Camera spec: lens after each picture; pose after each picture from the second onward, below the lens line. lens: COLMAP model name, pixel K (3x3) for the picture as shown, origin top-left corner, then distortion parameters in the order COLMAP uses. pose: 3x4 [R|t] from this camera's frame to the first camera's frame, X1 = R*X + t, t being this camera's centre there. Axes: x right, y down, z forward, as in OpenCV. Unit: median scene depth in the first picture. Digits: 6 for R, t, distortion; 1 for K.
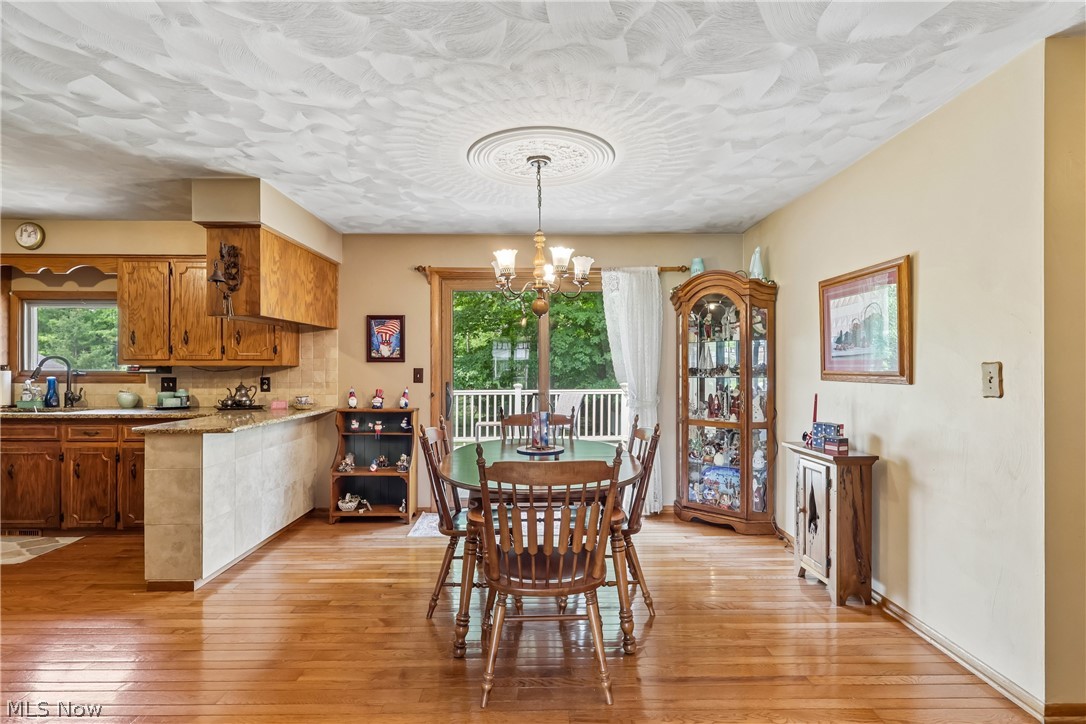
lens RADIAL K [[517.0, 0, 542.6], [0, 517.0, 365.9], [0, 0, 1]] dist [0.001541, 0.000743]
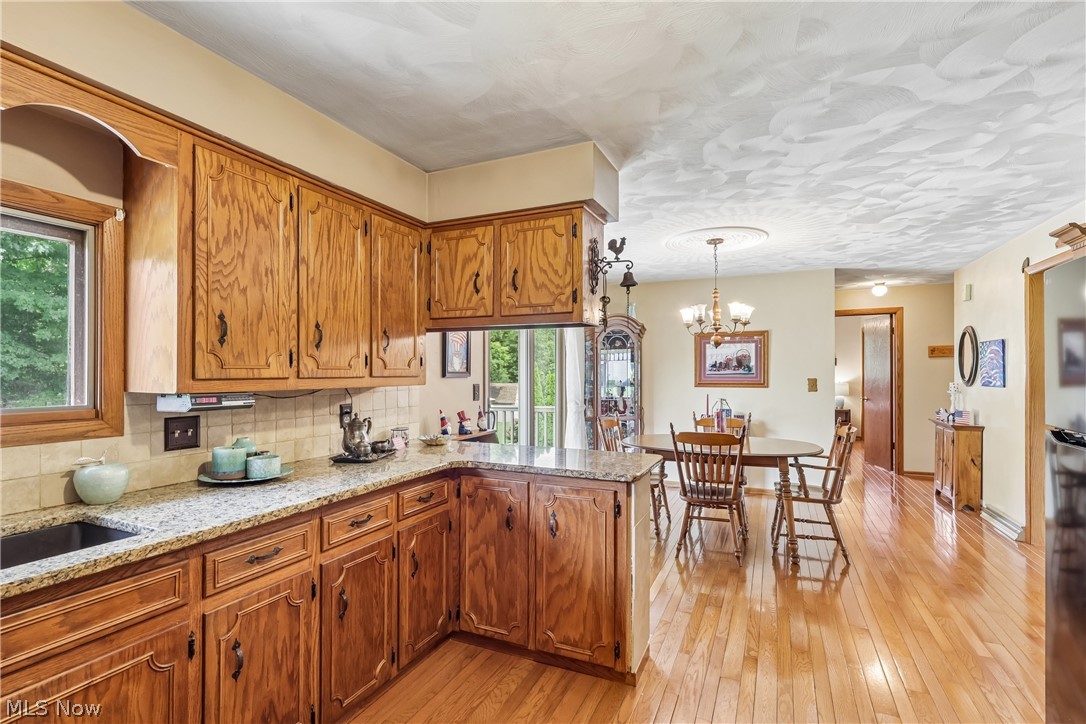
lens RADIAL K [[513.6, 0, 539.3], [0, 513.6, 373.5], [0, 0, 1]] dist [-0.000713, -0.000248]
pose [[0.429877, -0.001782, 0.902886, -1.064493], [-0.004134, 0.999984, 0.003942, -0.019166], [-0.902878, -0.005427, 0.429863, 0.571522]]
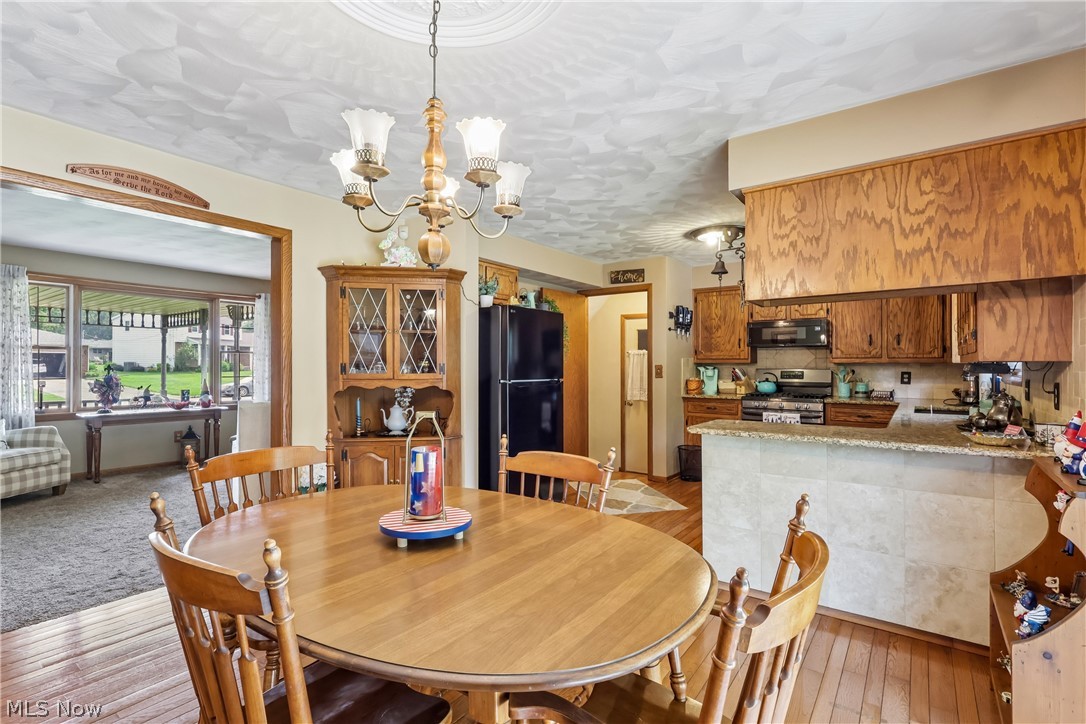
lens RADIAL K [[521.4, 0, 536.2], [0, 521.4, 362.7], [0, 0, 1]] dist [-0.001167, 0.000116]
pose [[-0.605645, -0.006521, -0.795708, 0.240661], [0.003266, 0.999938, -0.010681, 0.005849], [0.795728, -0.009068, -0.605586, 0.967056]]
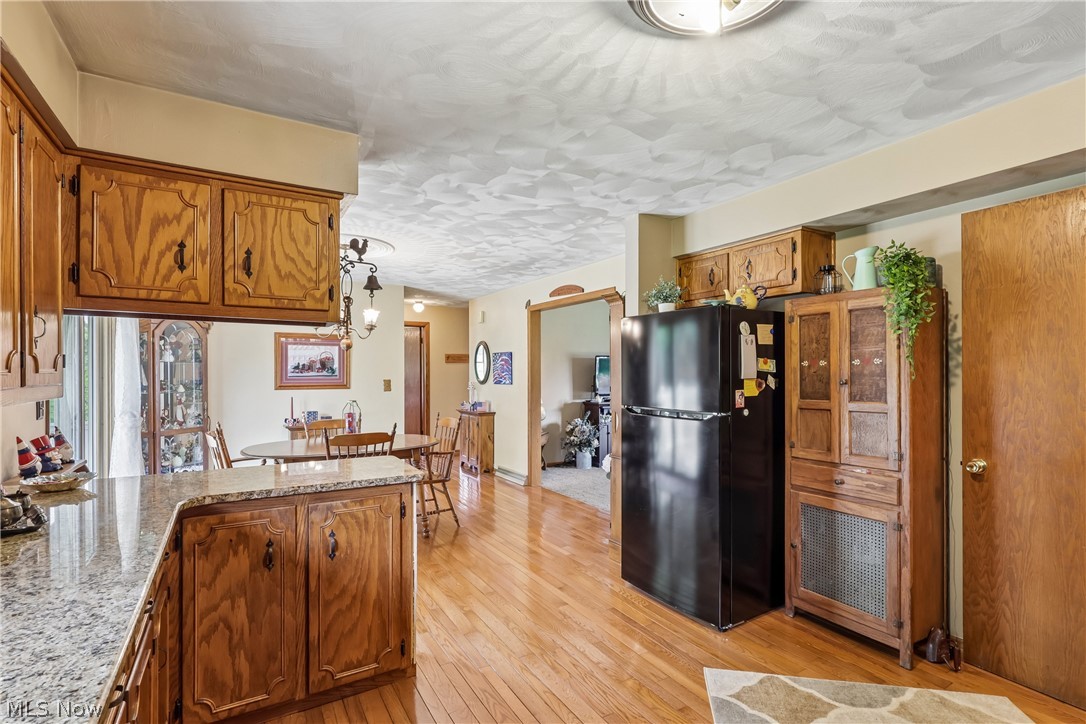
lens RADIAL K [[513.6, 0, 539.3], [0, 513.6, 373.5], [0, 0, 1]] dist [-0.000713, -0.000248]
pose [[-0.500465, -0.000457, 0.865757, -1.092846], [-0.002715, 0.999996, -0.001041, -0.021647], [-0.865753, -0.002871, -0.500464, 0.872331]]
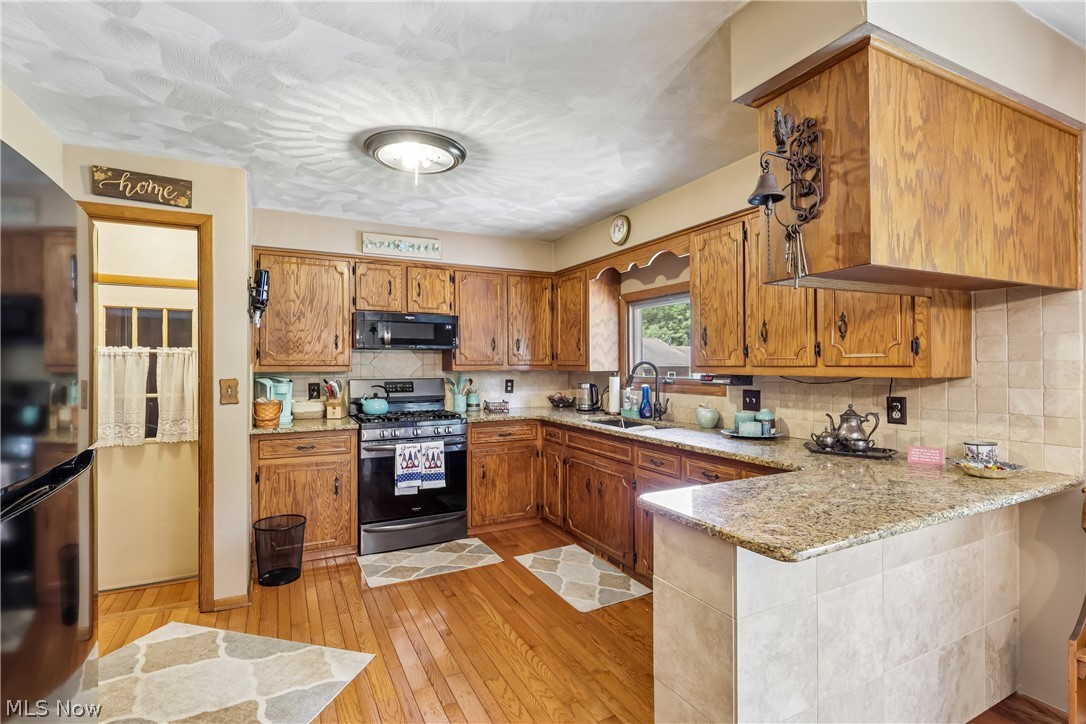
lens RADIAL K [[517.0, 0, 542.6], [0, 517.0, 365.9], [0, 0, 1]] dist [0.001541, 0.000743]
pose [[0.445073, -0.000280, -0.895494, -0.234647], [0.010680, 0.999930, 0.004995, -0.018489], [0.895431, -0.011787, 0.445045, 0.464616]]
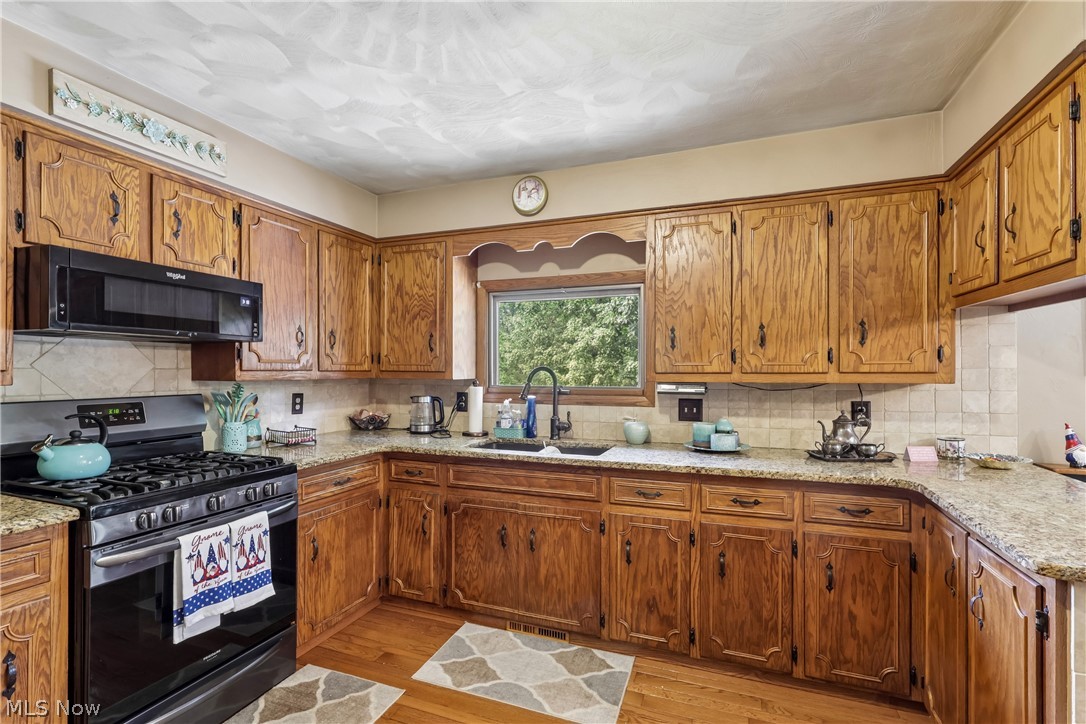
lens RADIAL K [[512.1, 0, 541.4], [0, 512.1, 370.2], [0, 0, 1]] dist [-0.001882, 0.000136]
pose [[0.926812, -0.001219, -0.375524, -0.703105], [0.003879, 0.999972, 0.006328, -0.019452], [0.375506, -0.007322, 0.926791, 0.359426]]
